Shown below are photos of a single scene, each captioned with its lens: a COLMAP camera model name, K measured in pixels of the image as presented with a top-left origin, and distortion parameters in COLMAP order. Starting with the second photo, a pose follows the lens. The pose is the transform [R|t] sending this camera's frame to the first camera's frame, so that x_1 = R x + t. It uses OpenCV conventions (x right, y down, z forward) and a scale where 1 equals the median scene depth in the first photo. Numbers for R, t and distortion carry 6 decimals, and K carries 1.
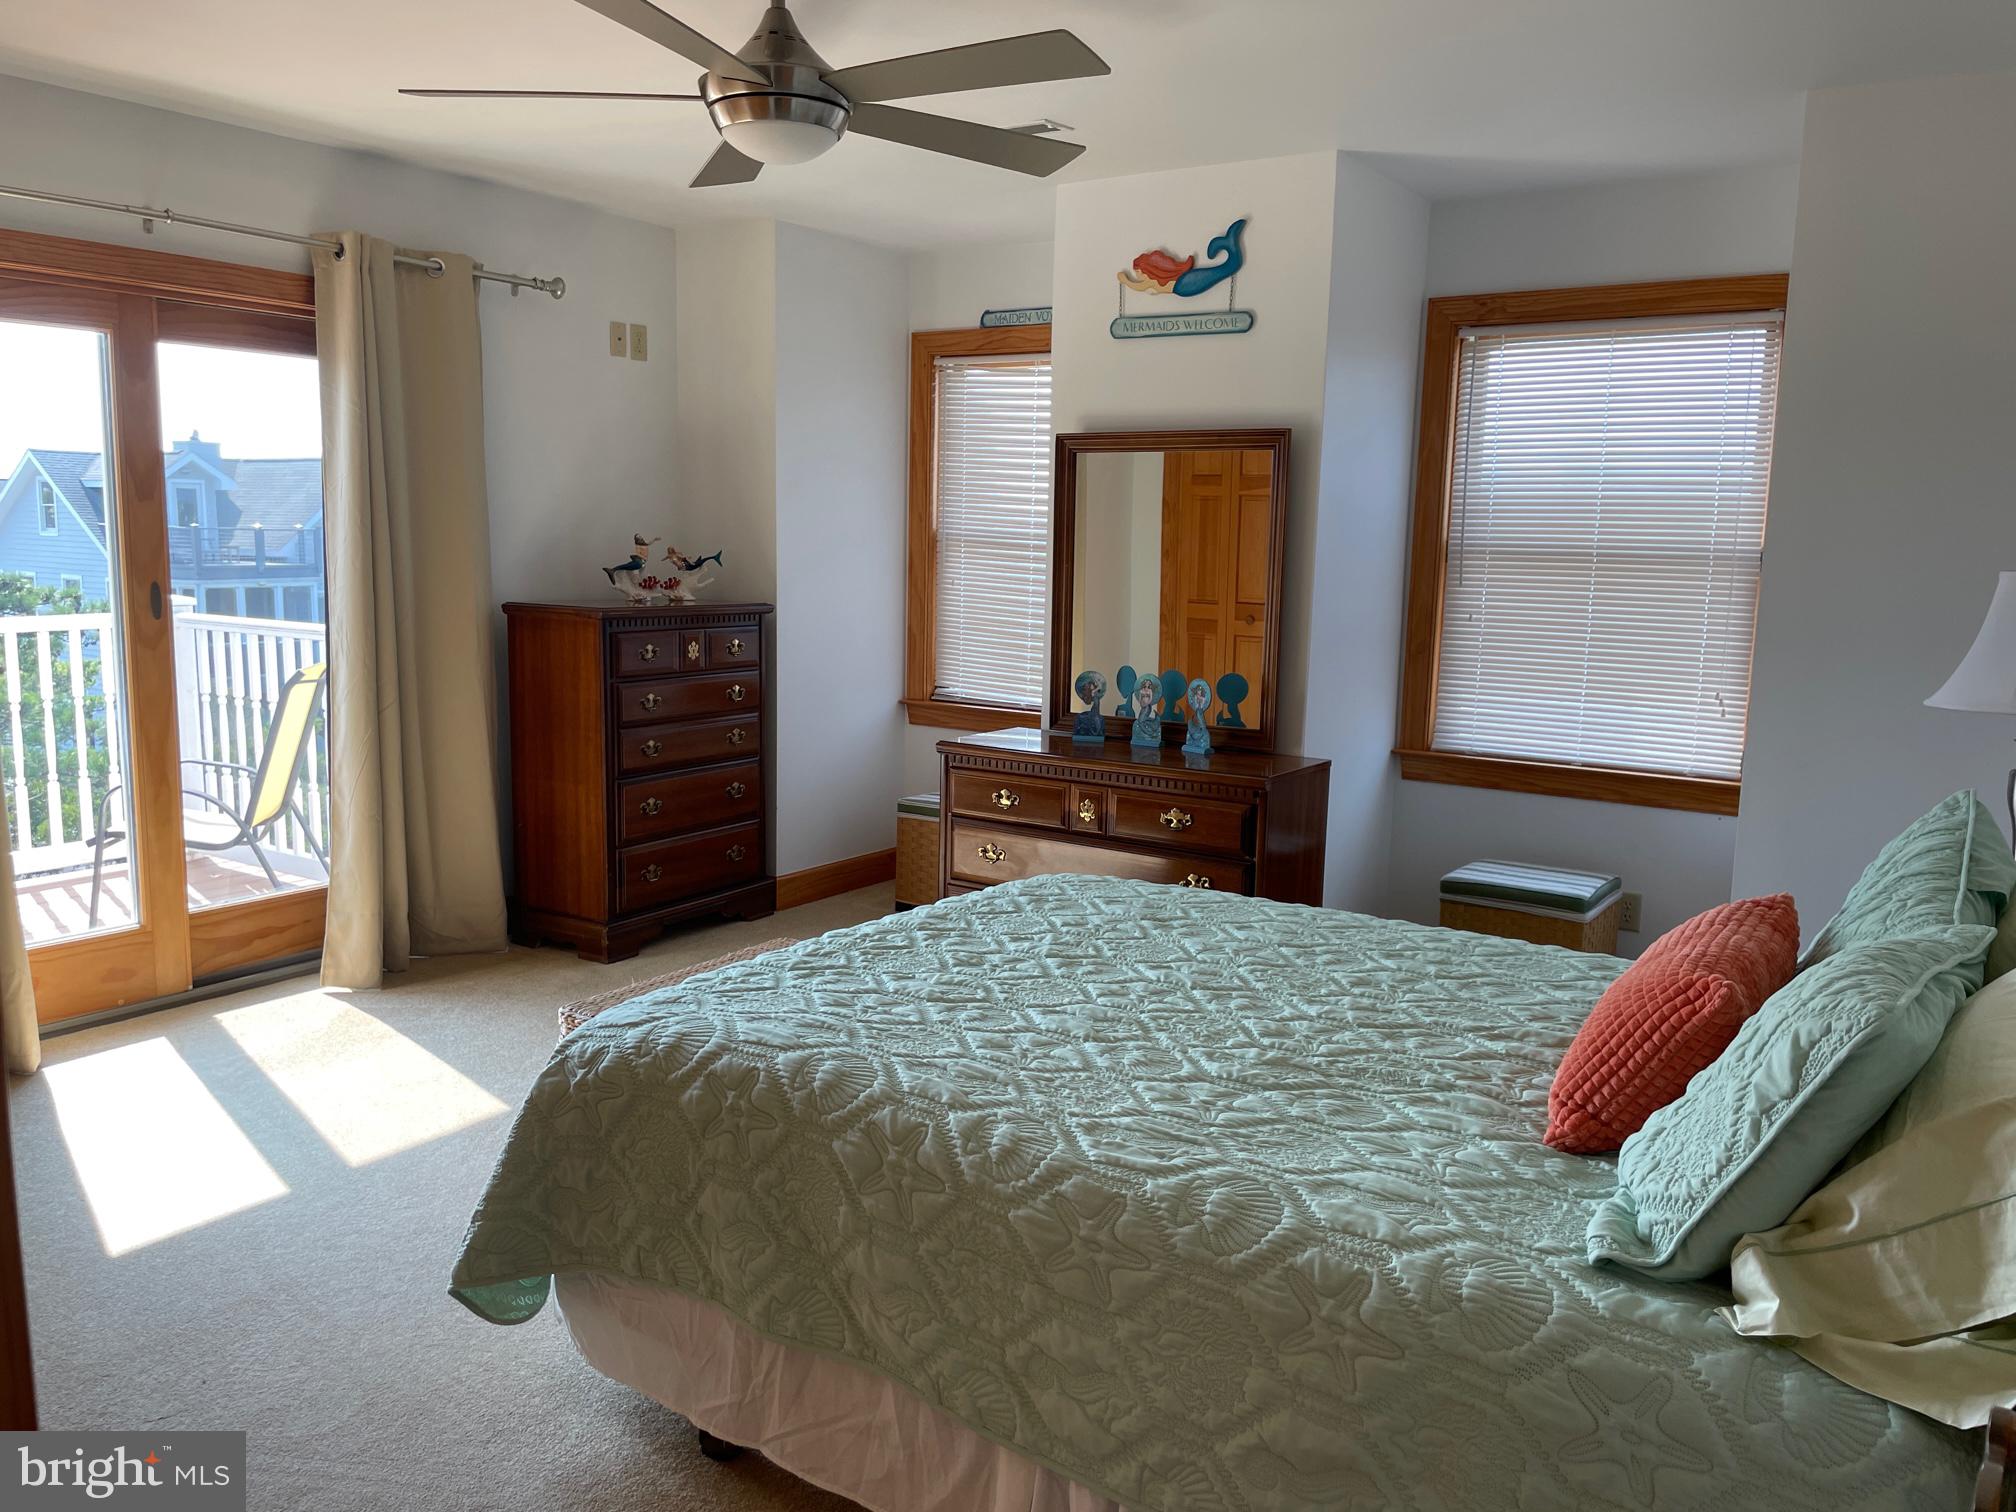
lens RADIAL K [[1575.0, 0, 994.7], [0, 1575.0, 756.8], [0, 0, 1]] dist [0.039738, -0.002726]
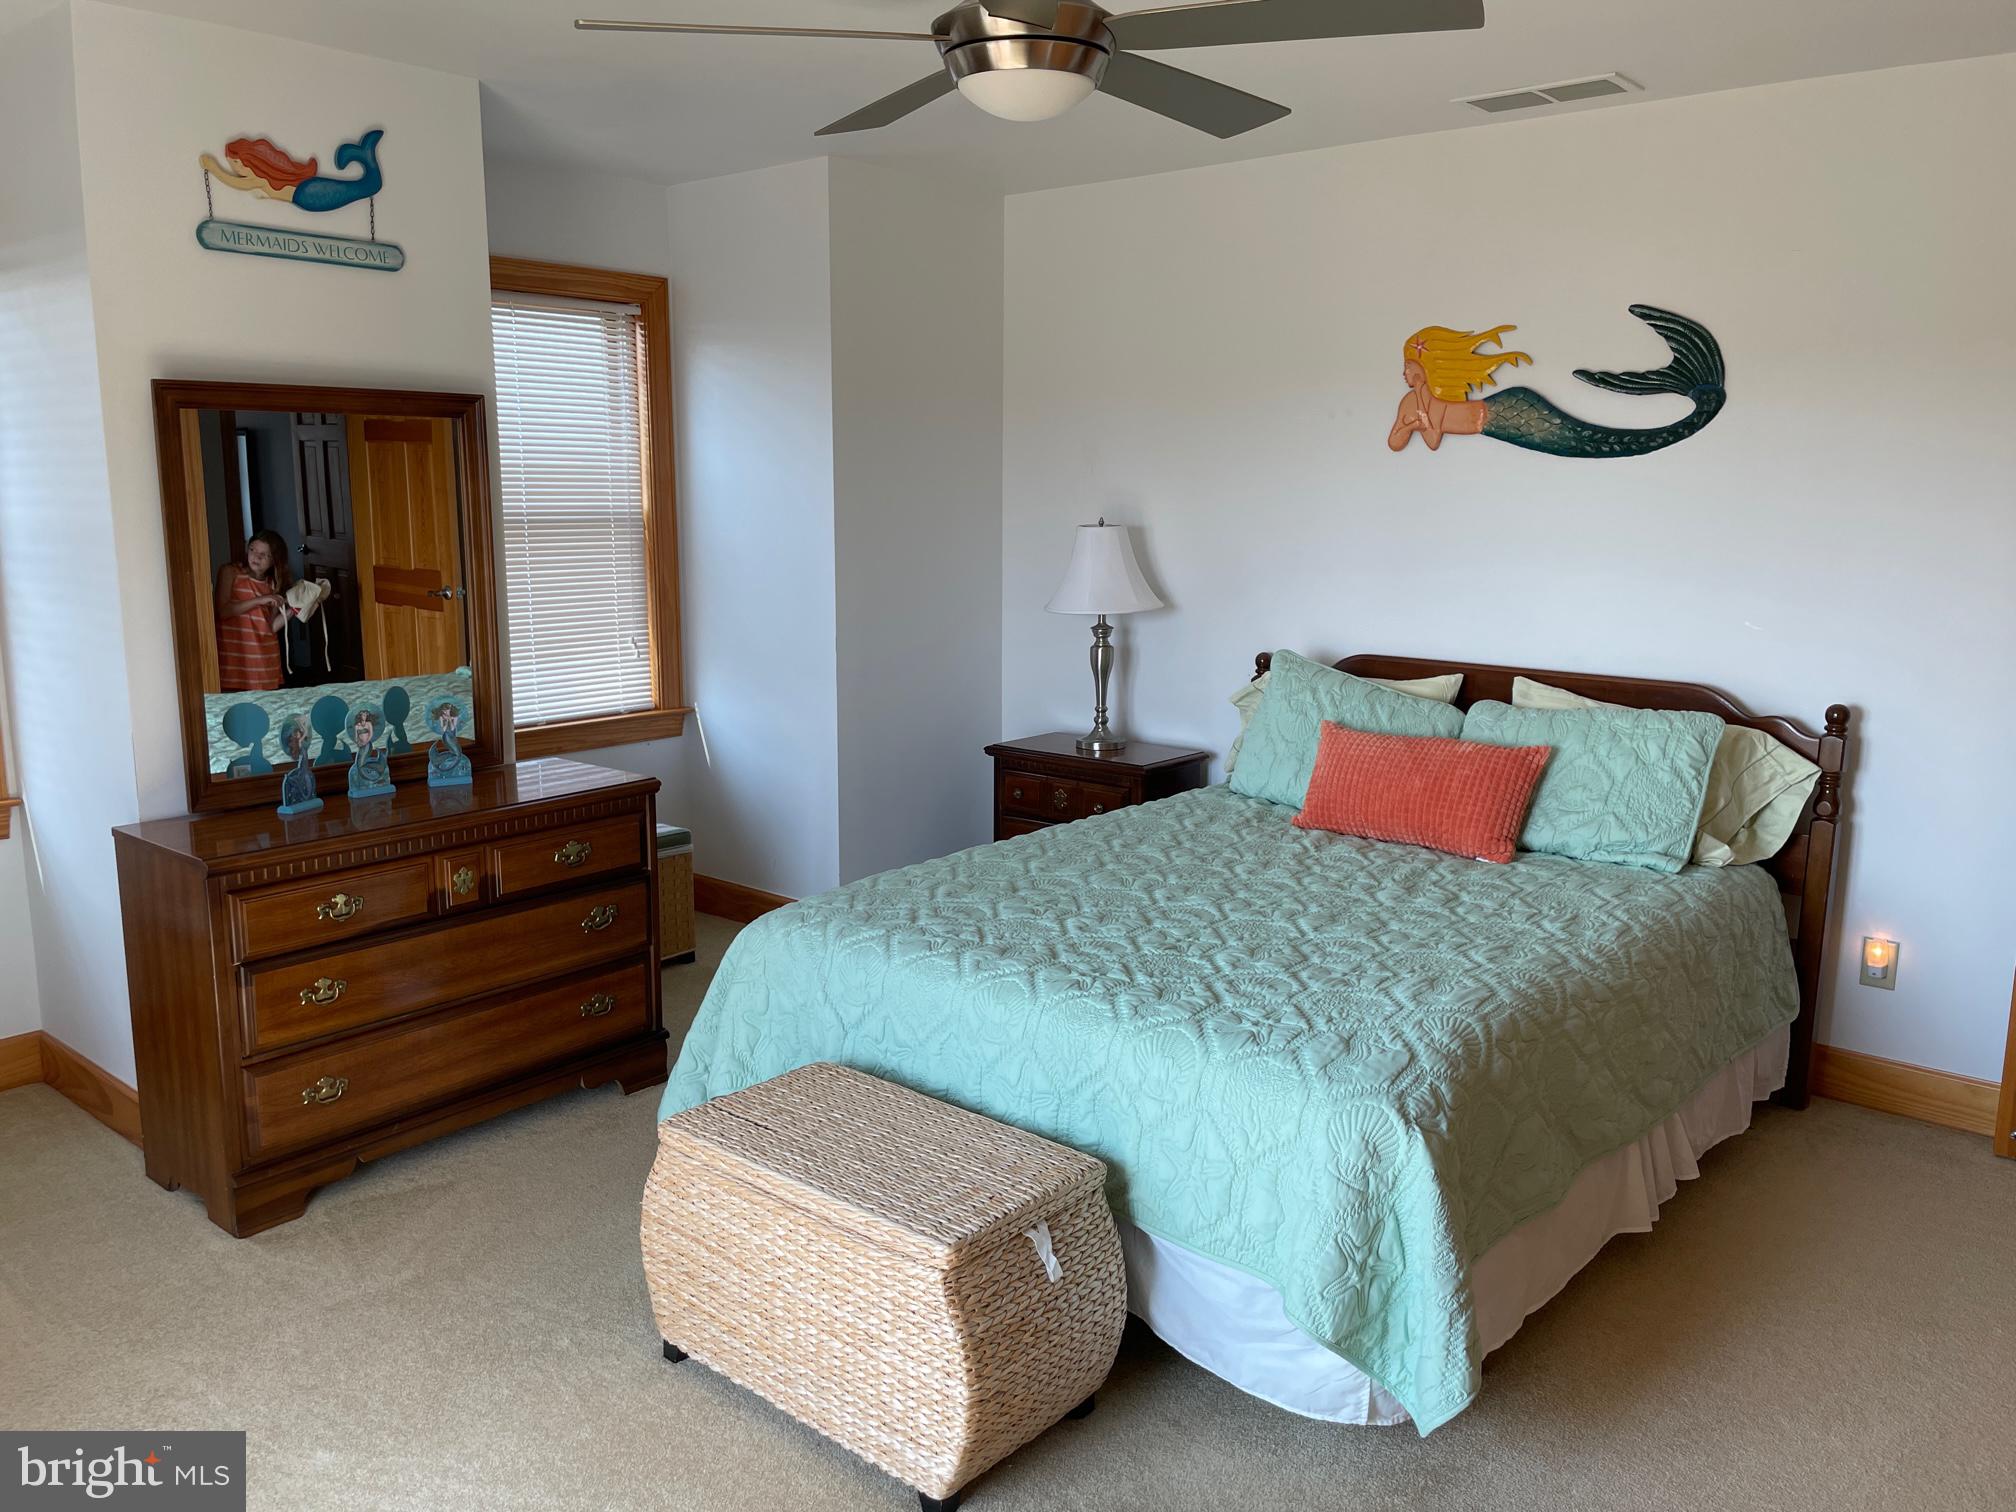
lens RADIAL K [[1575.0, 0, 994.7], [0, 1575.0, 756.8], [0, 0, 1]] dist [0.039738, -0.002726]
pose [[0.108464, -0.197873, 0.974208, -0.653497], [0.144555, 0.972713, 0.181476, -0.127222], [-0.983534, 0.121143, 0.134108, 0.608440]]
